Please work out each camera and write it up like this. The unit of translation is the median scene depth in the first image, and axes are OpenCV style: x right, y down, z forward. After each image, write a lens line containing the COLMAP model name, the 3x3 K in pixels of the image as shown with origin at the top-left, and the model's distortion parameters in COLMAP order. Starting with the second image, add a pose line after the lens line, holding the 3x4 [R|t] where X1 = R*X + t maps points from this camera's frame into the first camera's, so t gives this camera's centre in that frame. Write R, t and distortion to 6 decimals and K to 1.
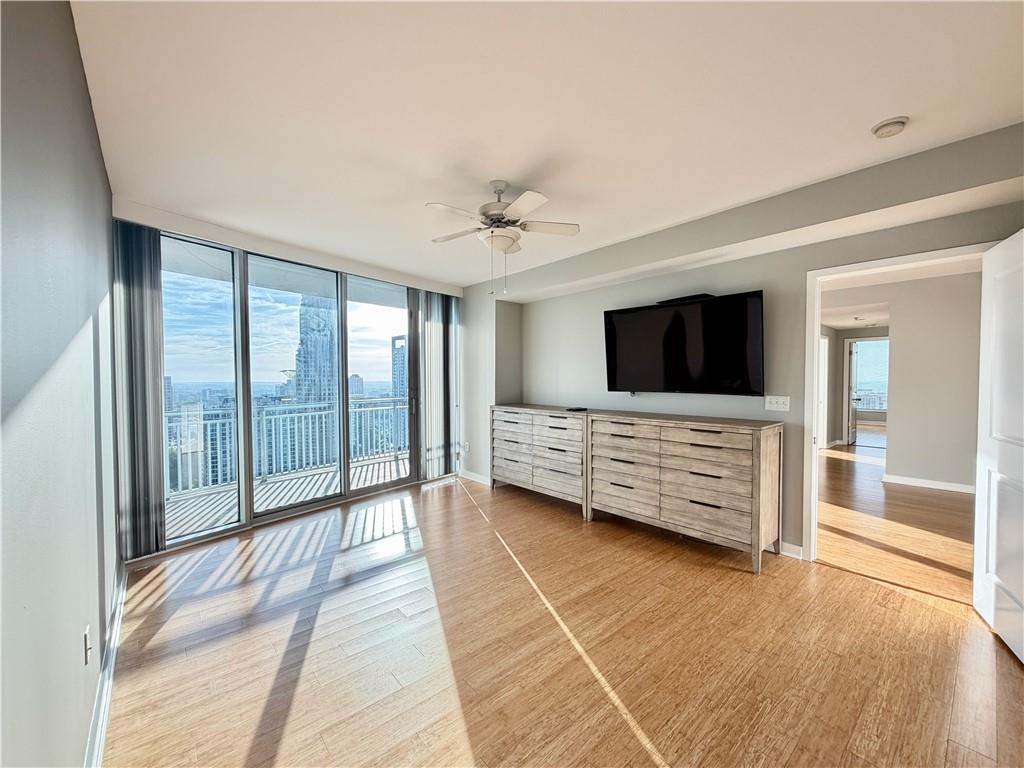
lens RADIAL K [[418.0, 0, 512.0], [0, 418.0, 384.0], [0, 0, 1]] dist [0.000010, -0.000075]
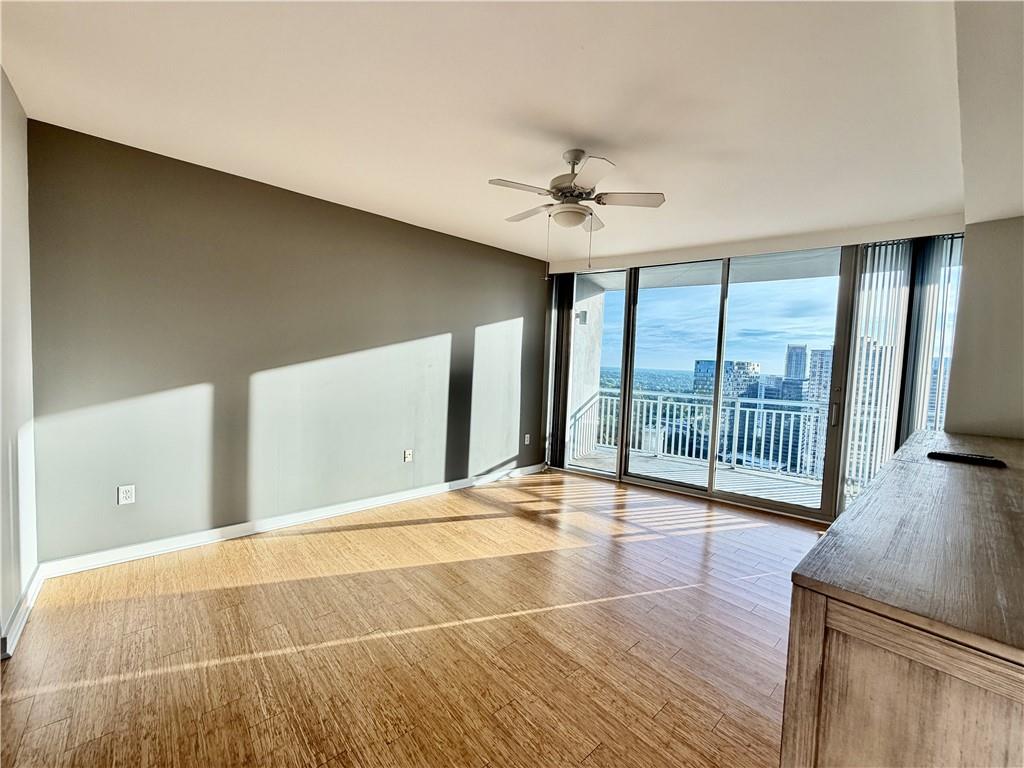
lens RADIAL K [[406.7, 0, 512.0], [0, 406.7, 384.0], [0, 0, 1]] dist [0.011806, -0.000160]
pose [[0.006055, 0.055970, -0.998414, 0.672223], [-0.042578, 0.997541, 0.055663, -0.020528], [0.999075, 0.042174, 0.008423, 0.659204]]
